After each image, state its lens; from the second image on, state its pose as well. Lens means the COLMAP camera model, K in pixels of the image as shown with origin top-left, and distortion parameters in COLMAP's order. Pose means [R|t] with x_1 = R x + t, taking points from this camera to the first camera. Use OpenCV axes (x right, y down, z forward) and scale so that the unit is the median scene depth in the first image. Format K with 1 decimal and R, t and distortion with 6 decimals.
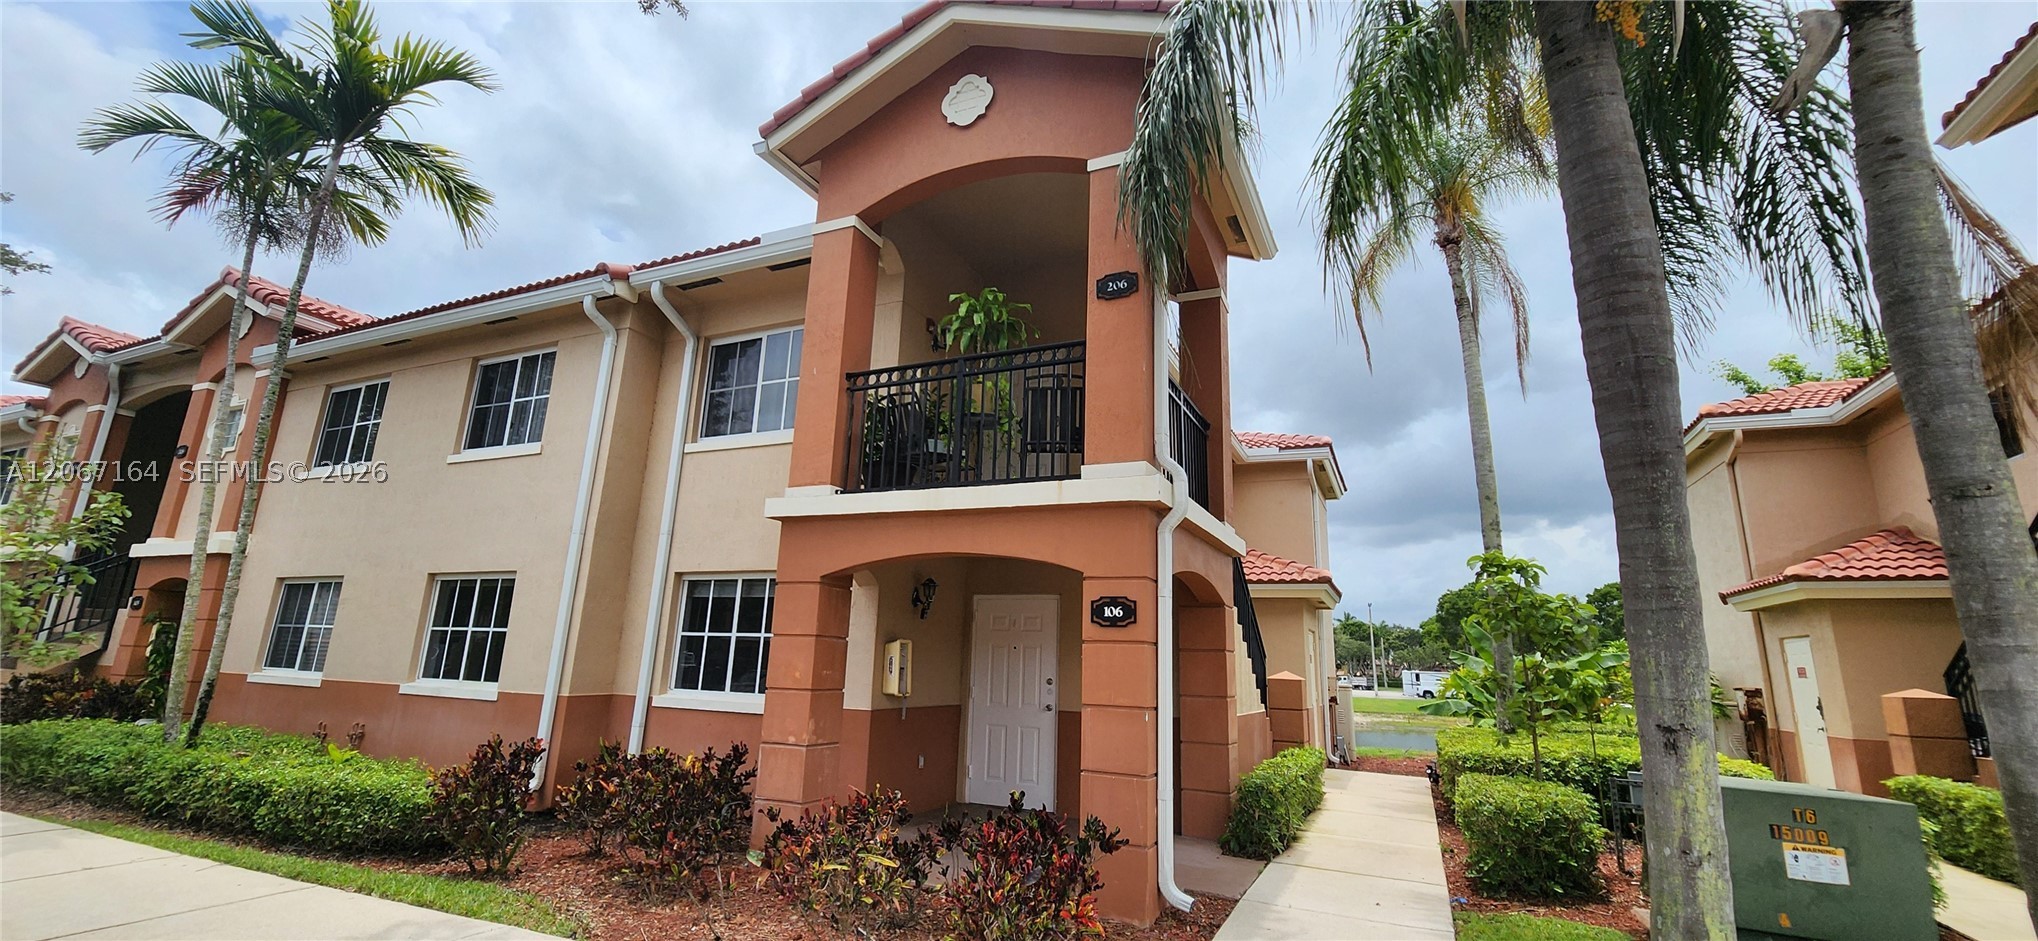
lens RADIAL K [[828.6, 0, 1019.9], [0, 828.6, 461.9], [0, 0, 1]] dist [0.008416, -0.006440]
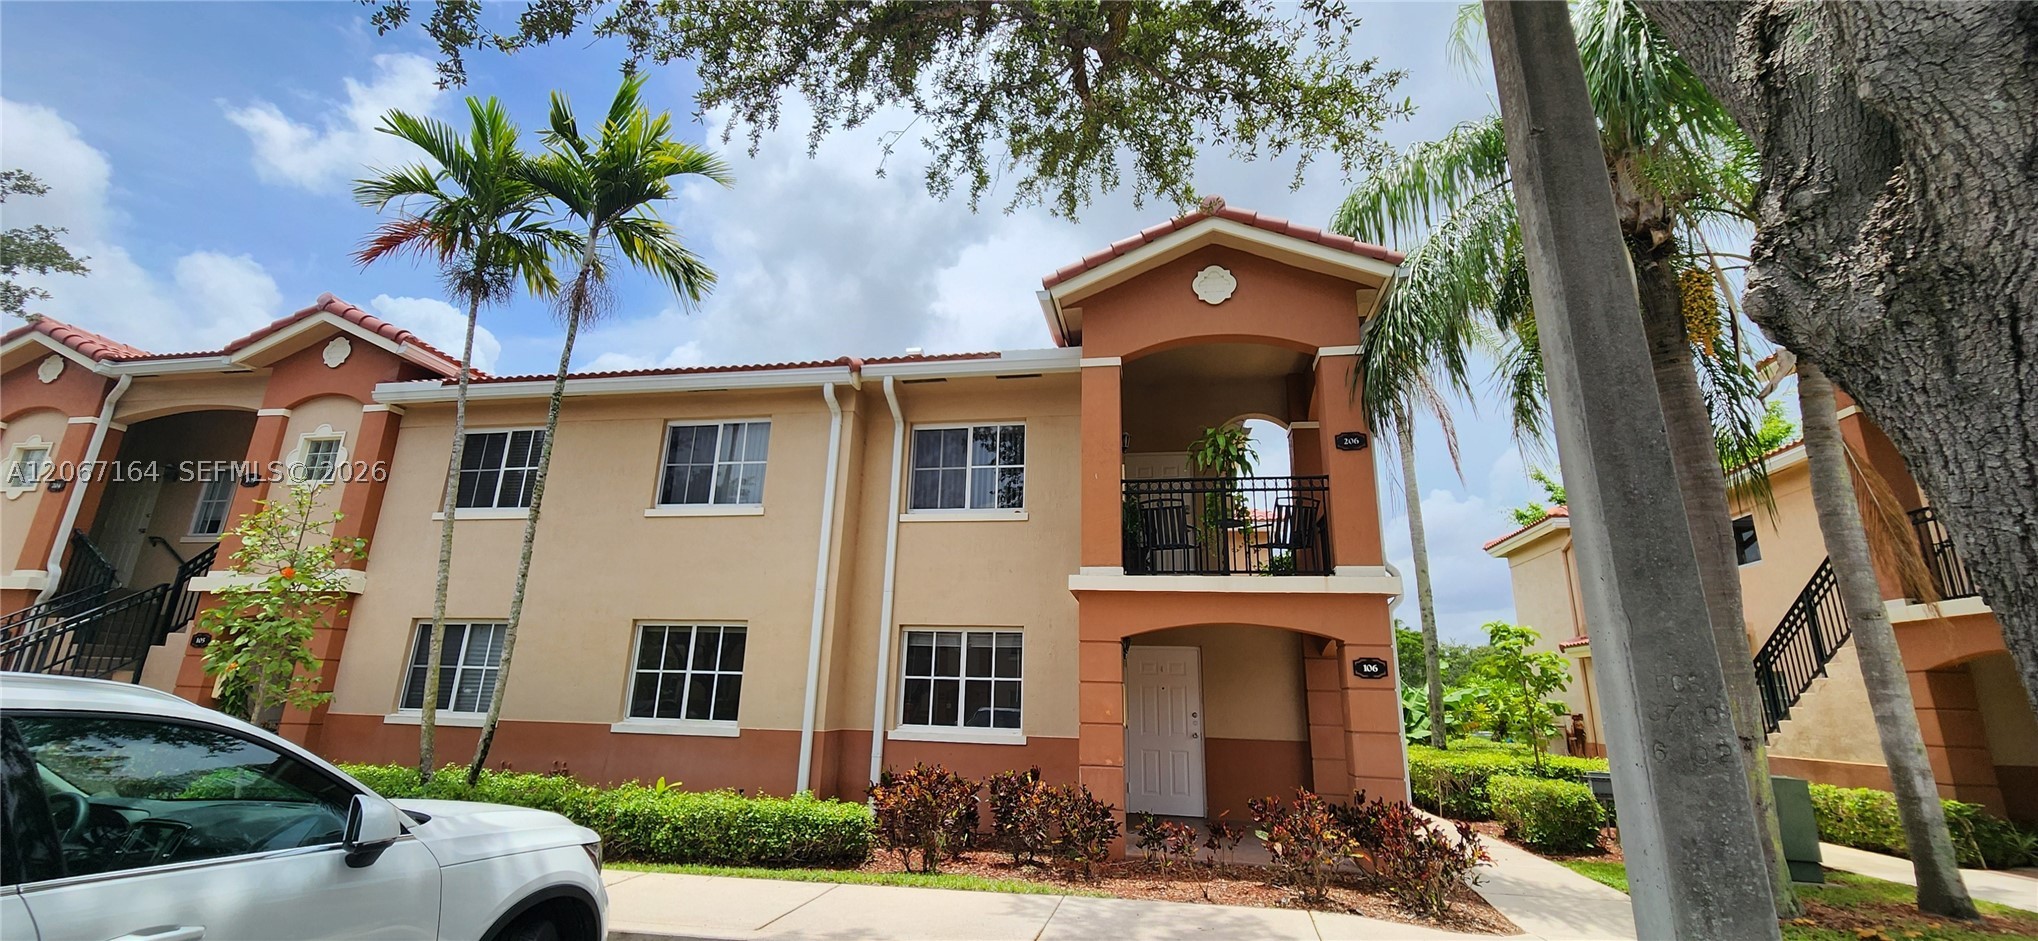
lens RADIAL K [[828.6, 0, 1011.1], [0, 828.6, 464.5], [0, 0, 1]] dist [0.008416, -0.006440]
pose [[0.969571, 0.060659, 0.237178, -0.539773], [-0.053374, 0.997888, -0.037020, -0.057391], [-0.238923, 0.023234, 0.970761, -0.182713]]
